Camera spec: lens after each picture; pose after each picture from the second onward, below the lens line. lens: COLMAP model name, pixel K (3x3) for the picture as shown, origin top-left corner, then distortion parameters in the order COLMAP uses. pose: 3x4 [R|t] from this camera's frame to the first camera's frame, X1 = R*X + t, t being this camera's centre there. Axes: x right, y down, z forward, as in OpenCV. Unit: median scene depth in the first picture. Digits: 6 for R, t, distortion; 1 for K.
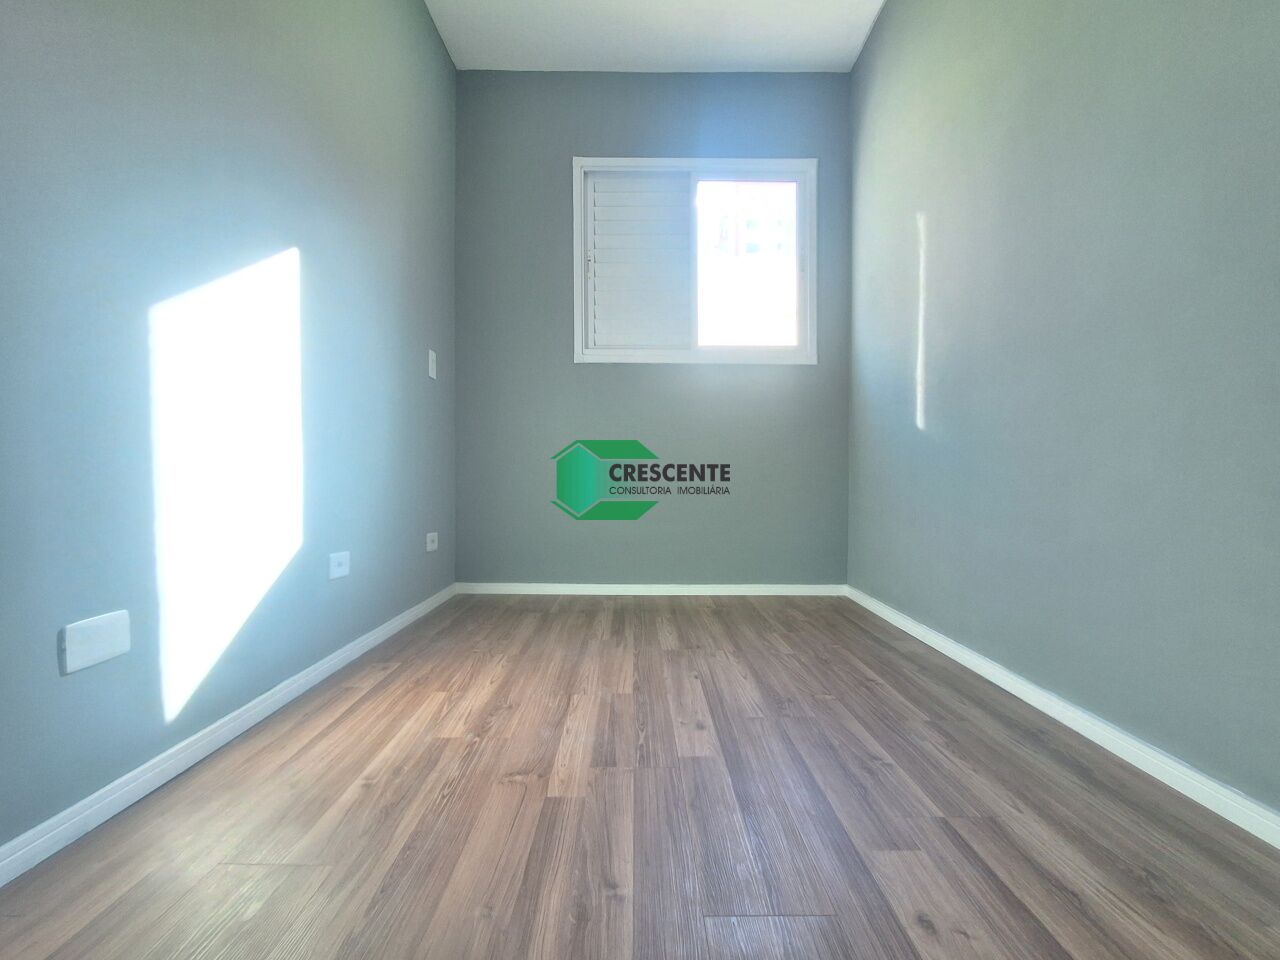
lens RADIAL K [[574.6, 0, 639.2], [0, 574.6, 488.7], [0, 0, 1]] dist [-0.002953, 0.004820]
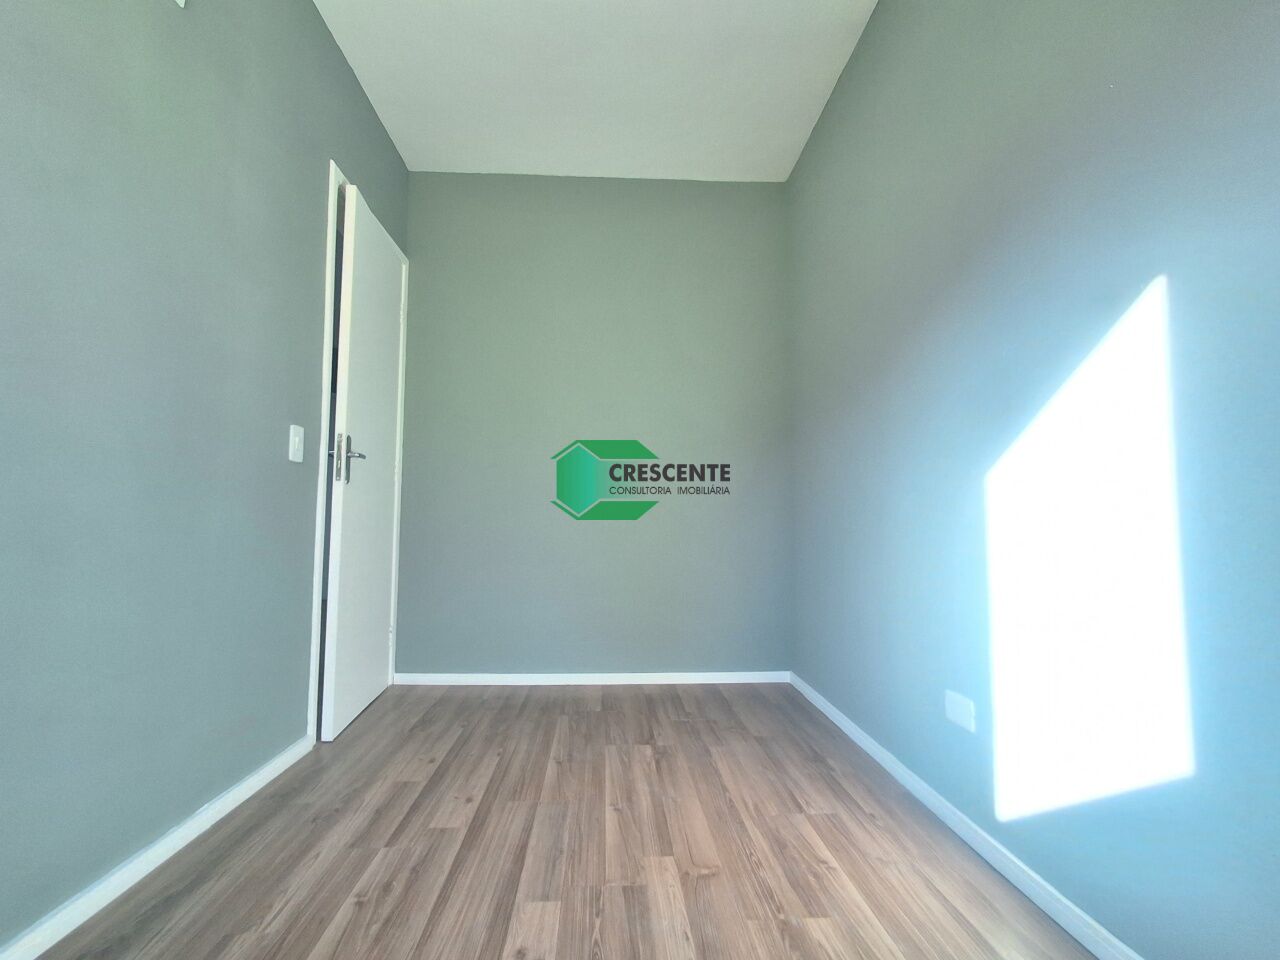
lens RADIAL K [[574.6, 0, 639.2], [0, 574.6, 488.7], [0, 0, 1]] dist [-0.002953, 0.004820]
pose [[-0.998482, -0.011370, -0.053885, -0.005594], [-0.009068, 0.999043, -0.042785, -0.215621], [0.054320, -0.042232, -0.997630, 2.149075]]
